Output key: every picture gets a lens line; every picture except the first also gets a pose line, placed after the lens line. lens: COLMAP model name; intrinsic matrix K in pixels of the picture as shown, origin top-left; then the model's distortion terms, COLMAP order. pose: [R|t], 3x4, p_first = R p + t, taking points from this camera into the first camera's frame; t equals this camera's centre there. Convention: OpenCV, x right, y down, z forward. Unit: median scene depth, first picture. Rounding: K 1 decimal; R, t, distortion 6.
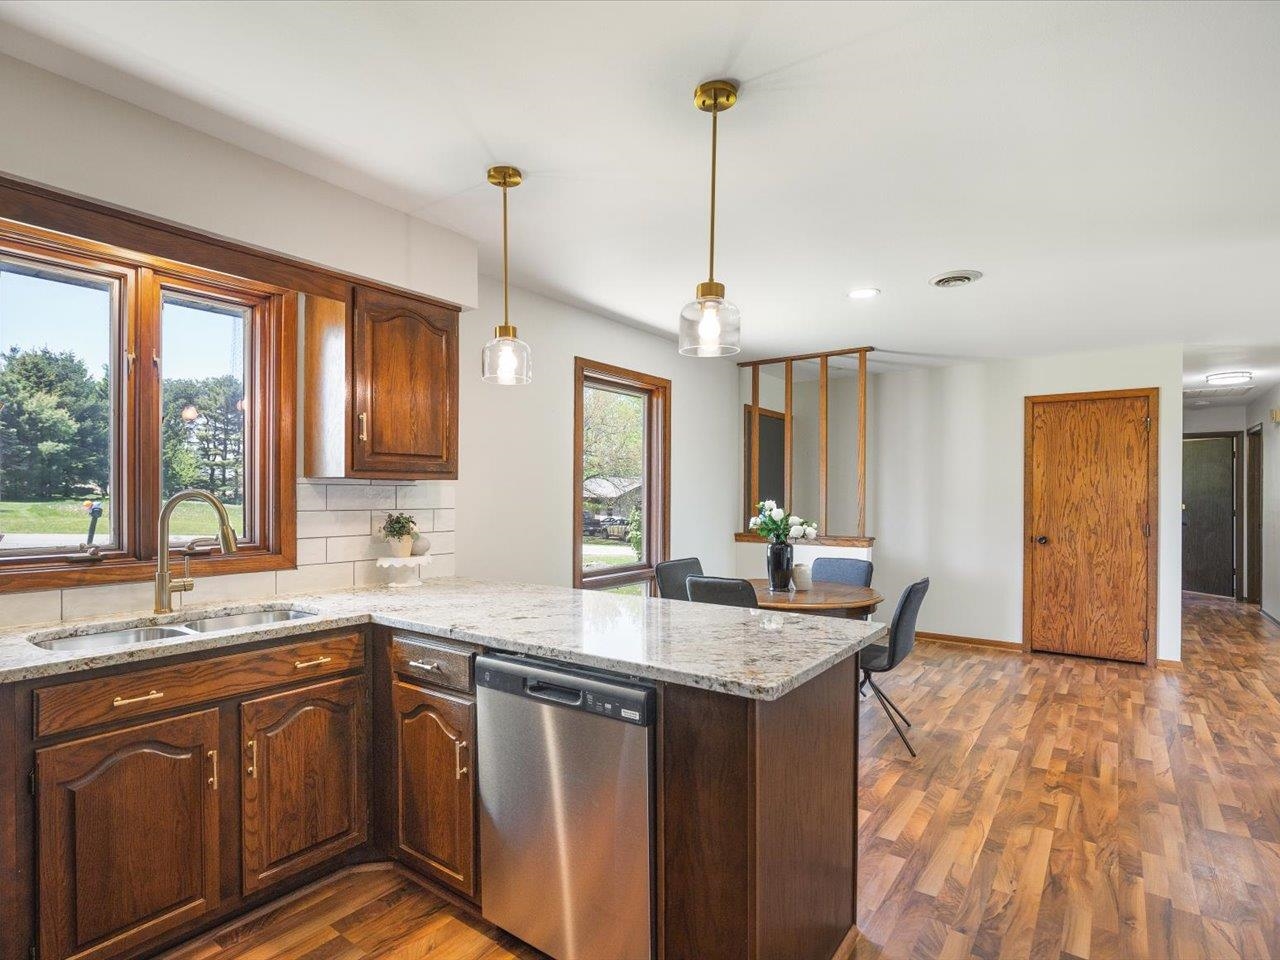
lens RADIAL K [[666.8, 0, 645.7], [0, 666.8, 490.5], [0, 0, 1]] dist [-0.015956, 0.001092]
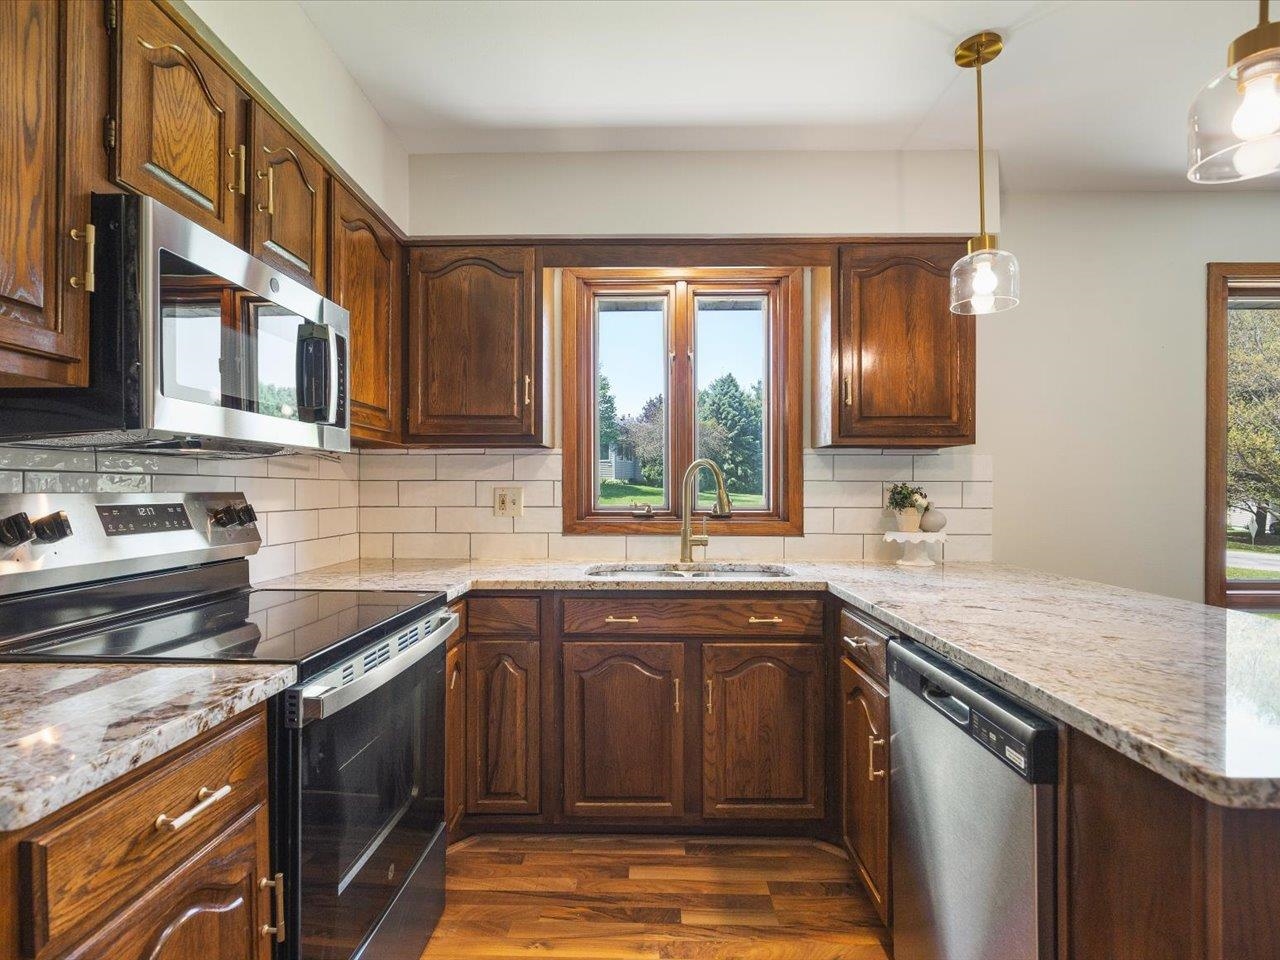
lens RADIAL K [[666.8, 0, 645.7], [0, 666.8, 490.5], [0, 0, 1]] dist [-0.015956, 0.001092]
pose [[0.557749, -0.005144, -0.829993, 0.241500], [0.004989, 0.999984, -0.002845, 0.057779], [0.829994, -0.002554, 0.557766, 0.260326]]
